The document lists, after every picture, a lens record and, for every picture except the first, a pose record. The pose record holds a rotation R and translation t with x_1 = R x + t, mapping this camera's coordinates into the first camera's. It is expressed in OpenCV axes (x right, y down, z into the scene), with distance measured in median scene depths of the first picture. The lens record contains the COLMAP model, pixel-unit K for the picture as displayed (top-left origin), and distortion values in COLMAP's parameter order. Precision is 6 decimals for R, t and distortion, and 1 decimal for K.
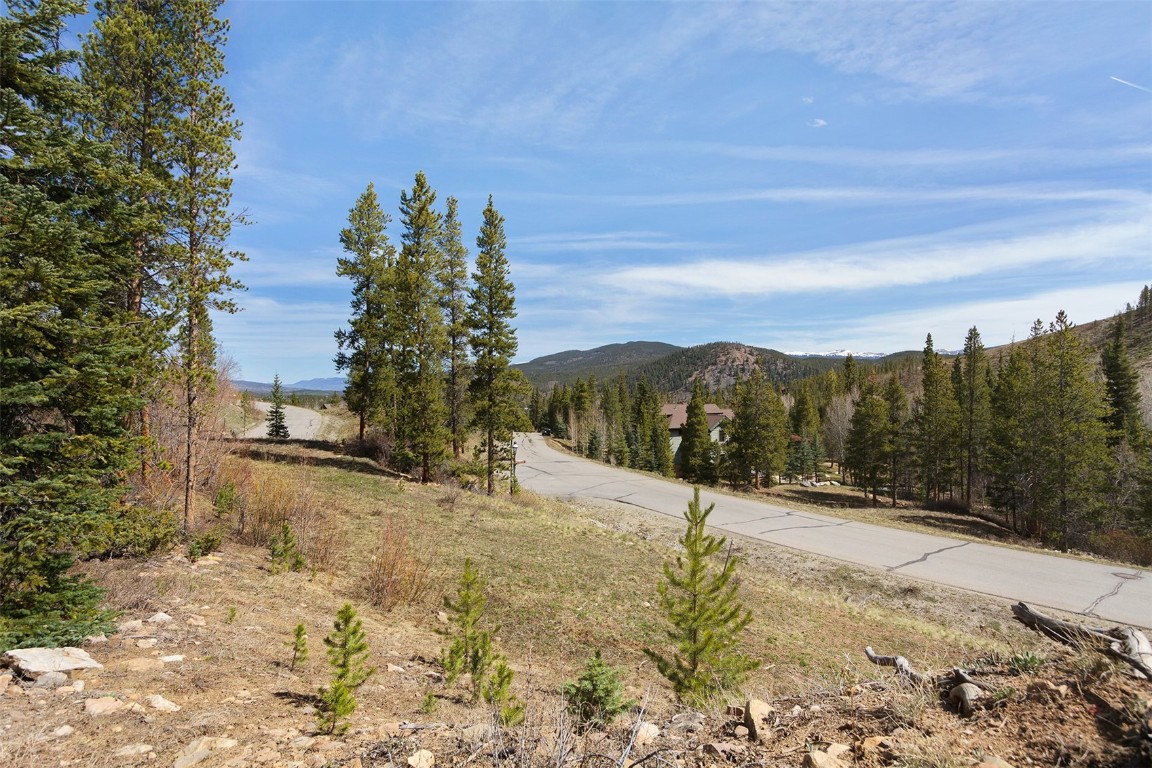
lens RADIAL K [[632.6, 0, 576.0], [0, 632.6, 384.0], [0, 0, 1]] dist [0.000429, -0.000713]
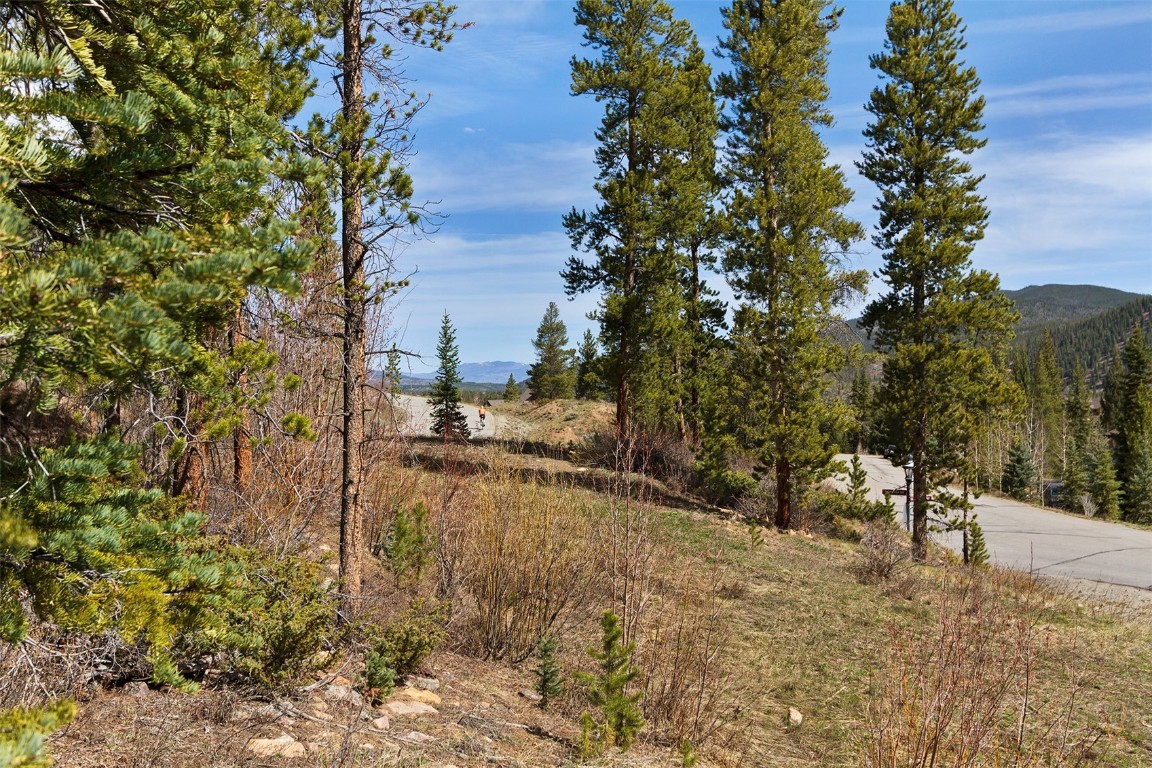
lens RADIAL K [[1193.0, 0, 576.0], [0, 1193.0, 384.0], [0, 0, 1]] dist [-0.051139, 0.008536]
pose [[0.952557, -0.002232, -0.304353, -0.113544], [0.008355, 0.999788, 0.018819, 0.035157], [0.304247, -0.020469, 0.952373, 0.156385]]
